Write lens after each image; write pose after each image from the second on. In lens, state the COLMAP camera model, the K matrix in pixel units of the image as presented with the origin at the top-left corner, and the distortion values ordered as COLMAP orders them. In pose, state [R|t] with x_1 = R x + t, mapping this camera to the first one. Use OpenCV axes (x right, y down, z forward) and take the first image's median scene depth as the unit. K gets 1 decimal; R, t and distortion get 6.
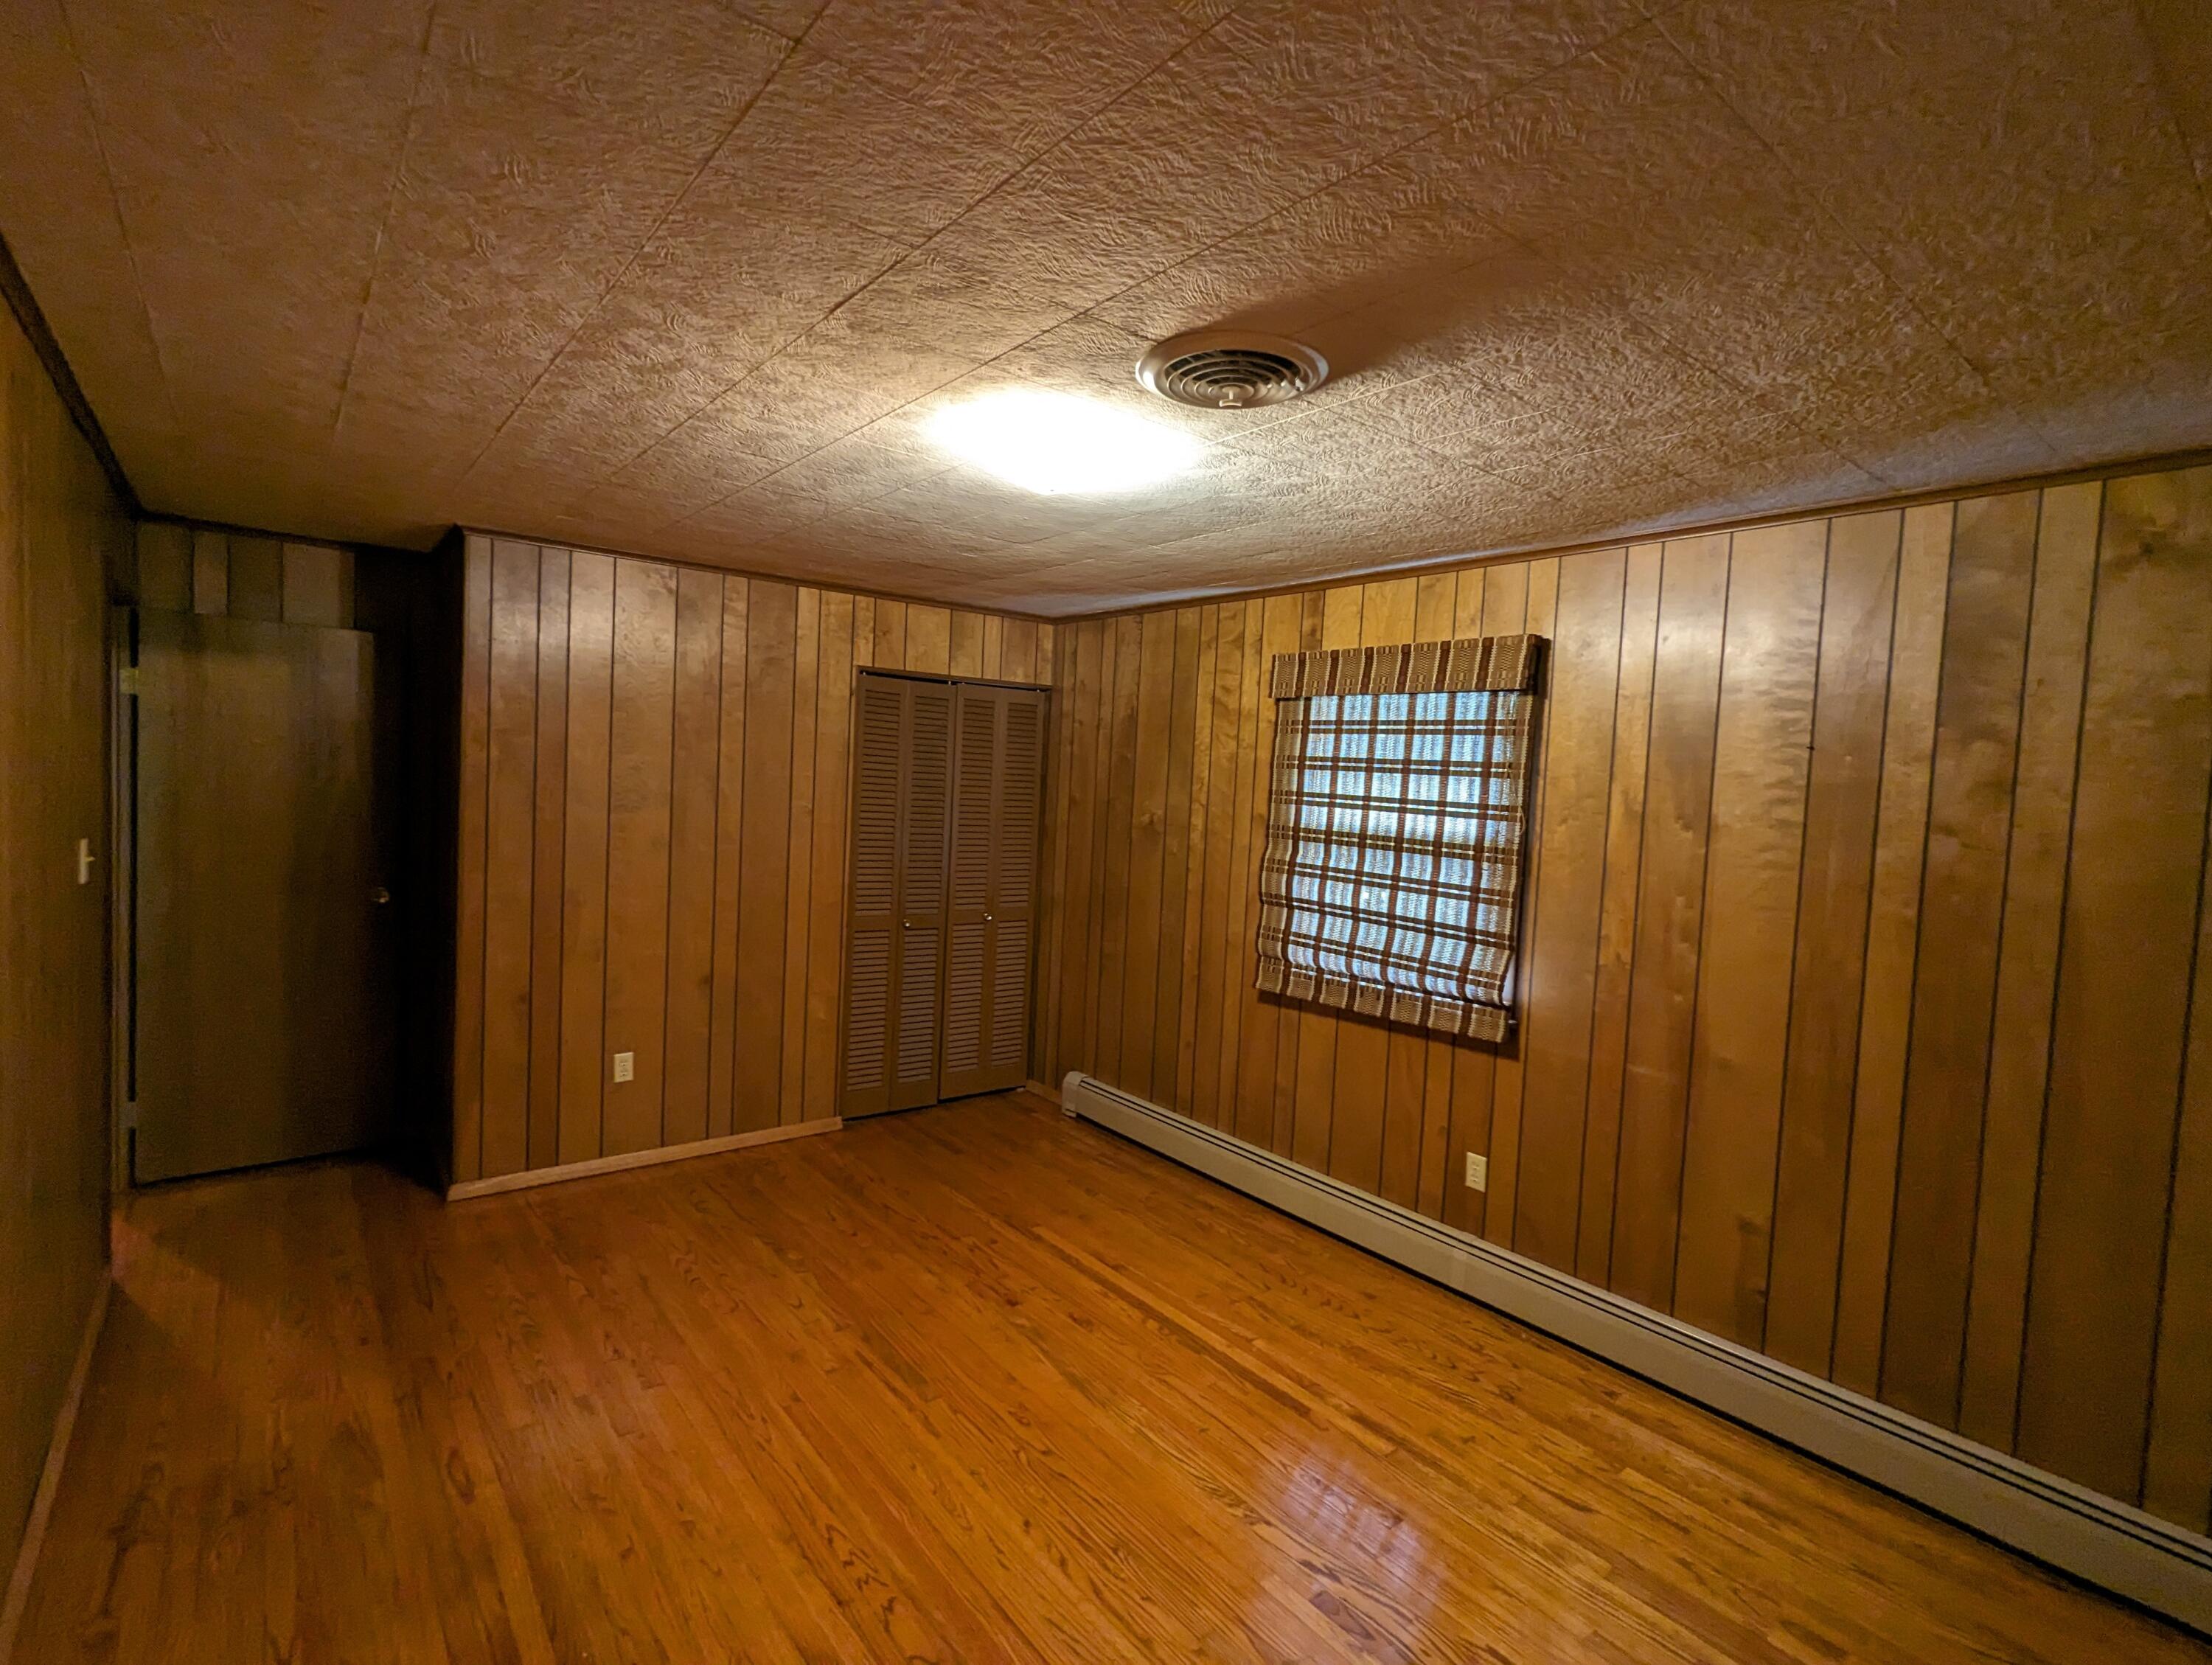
lens RADIAL K [[1052.4, 0, 1109.4], [0, 1052.4, 831.5], [0, 0, 1]] dist [0.002944, -0.002140]
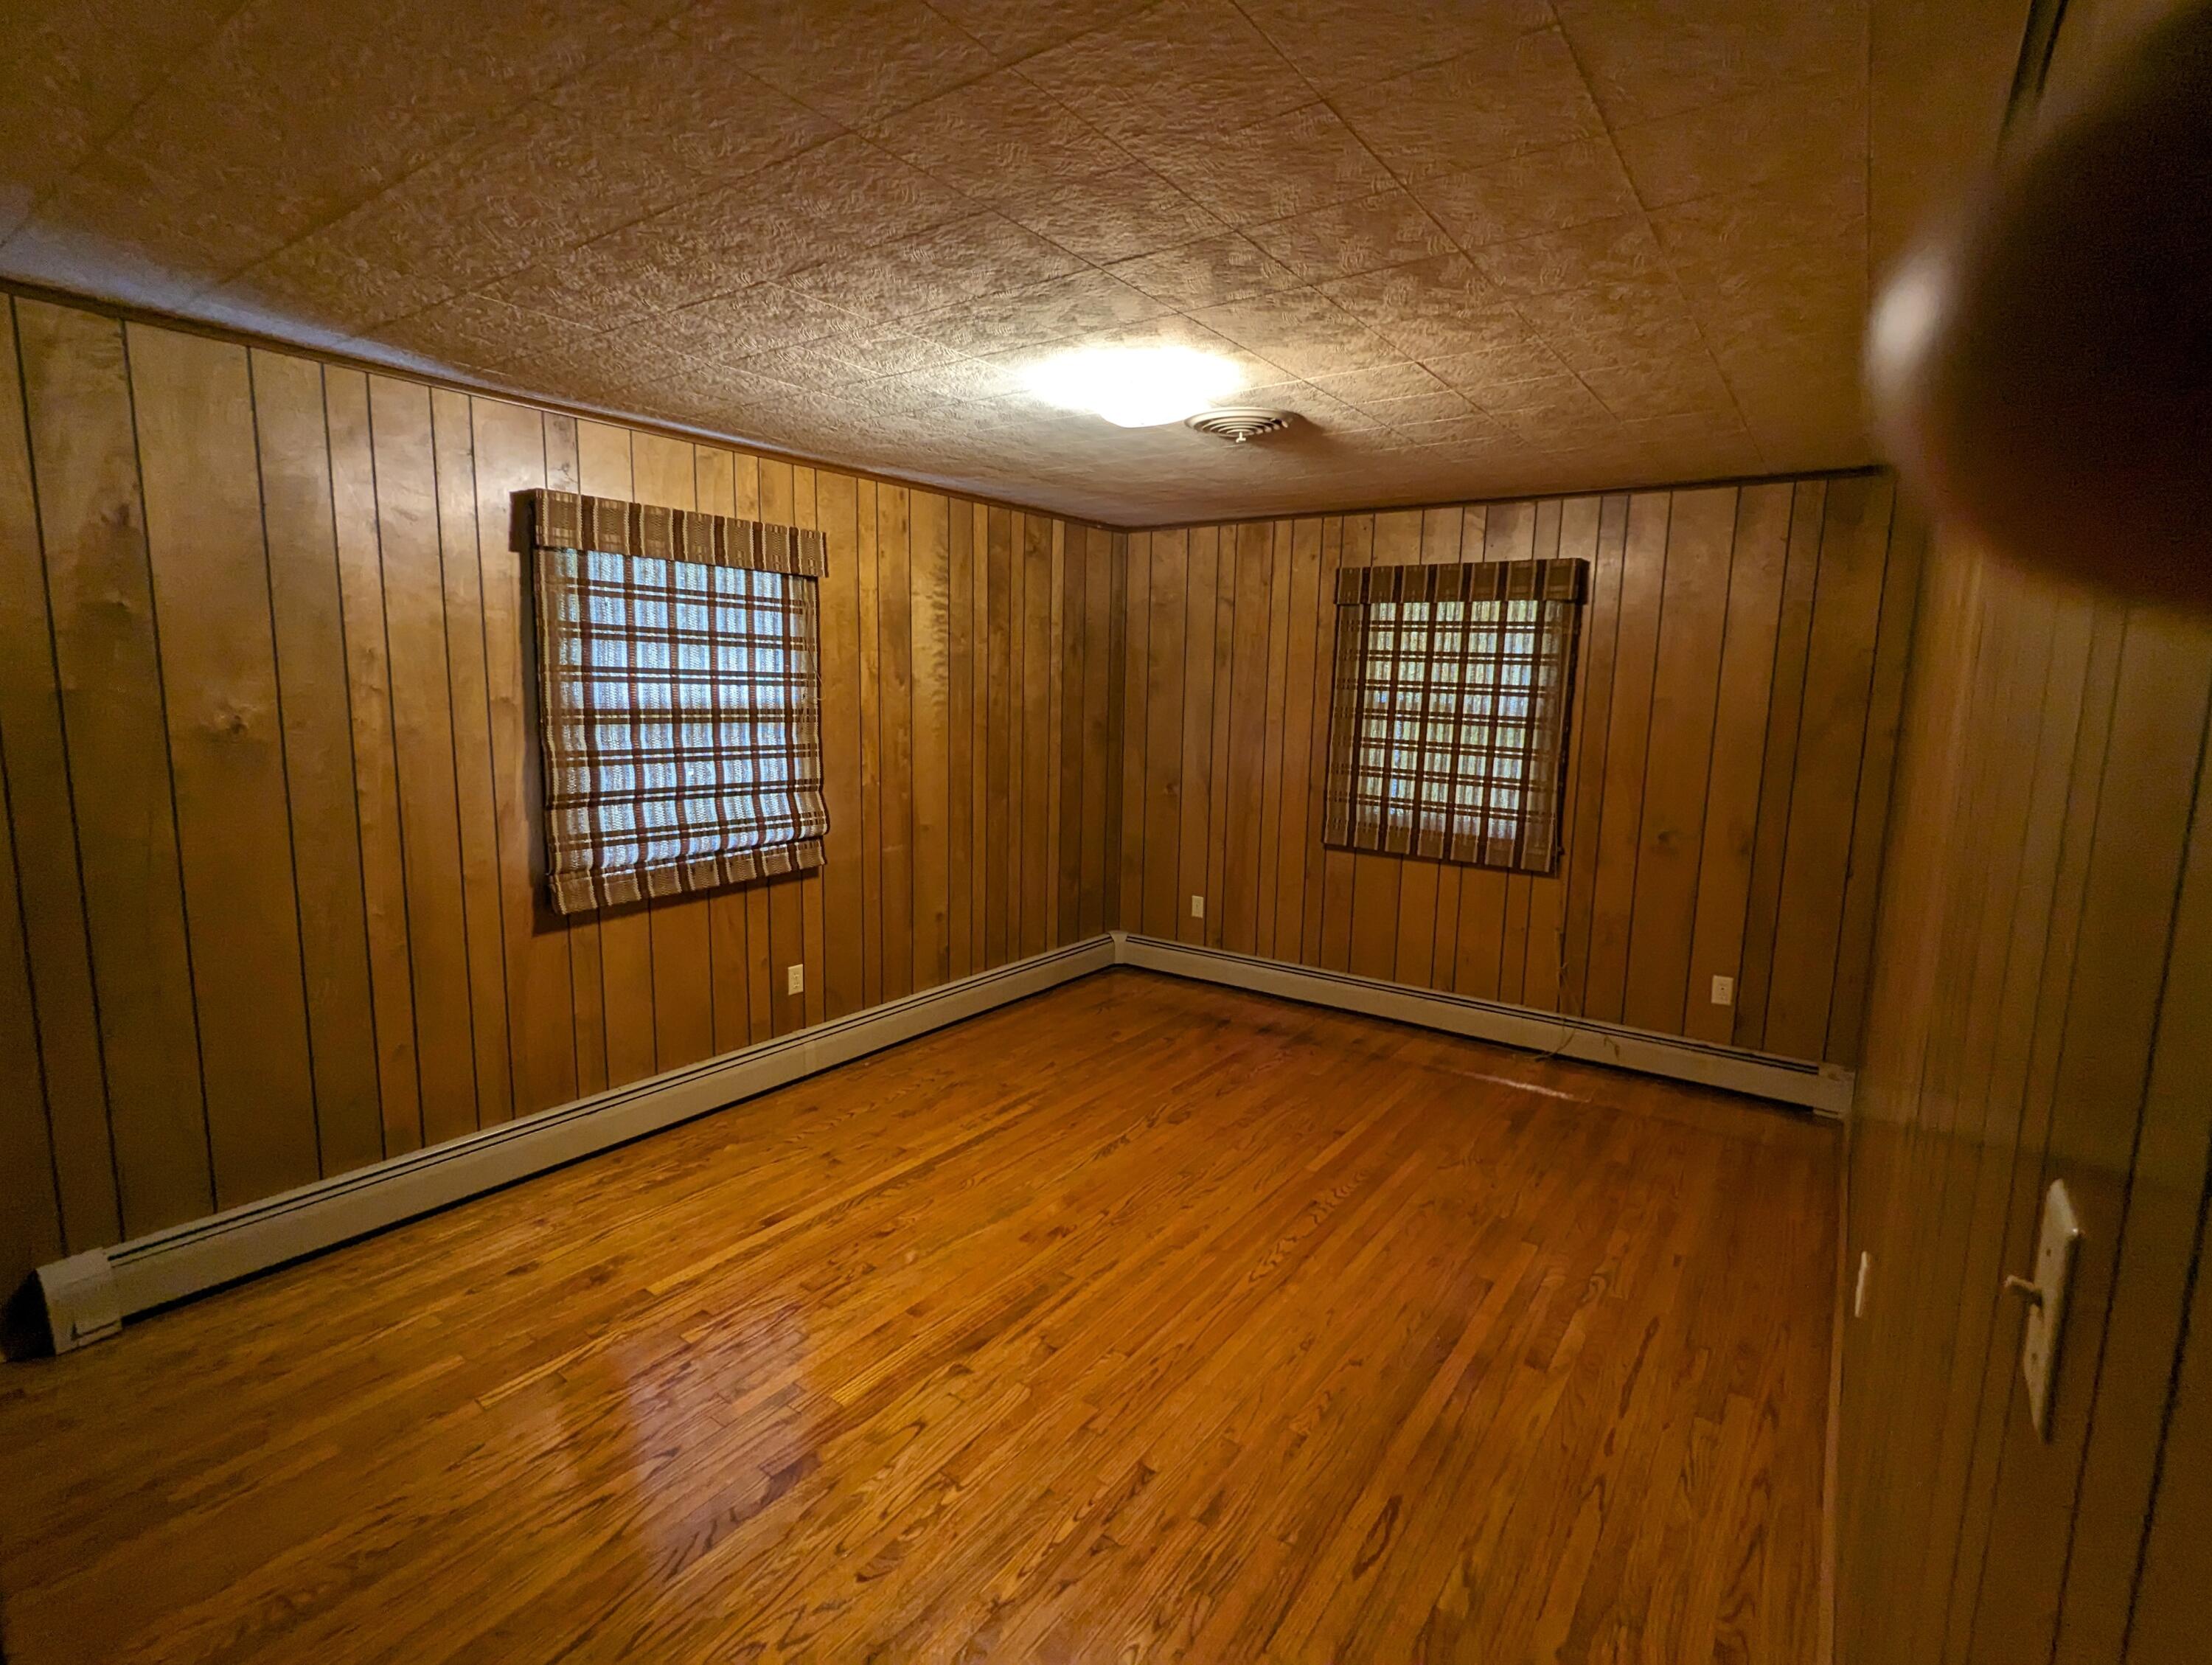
lens RADIAL K [[1052.4, 0, 1107.6], [0, 1052.4, 833.3], [0, 0, 1]] dist [0.002944, -0.002140]
pose [[-0.265379, -0.192785, 0.944673, -0.838246], [0.016876, 0.978726, 0.204475, -0.081056], [-0.963996, 0.070206, -0.256480, 0.928772]]
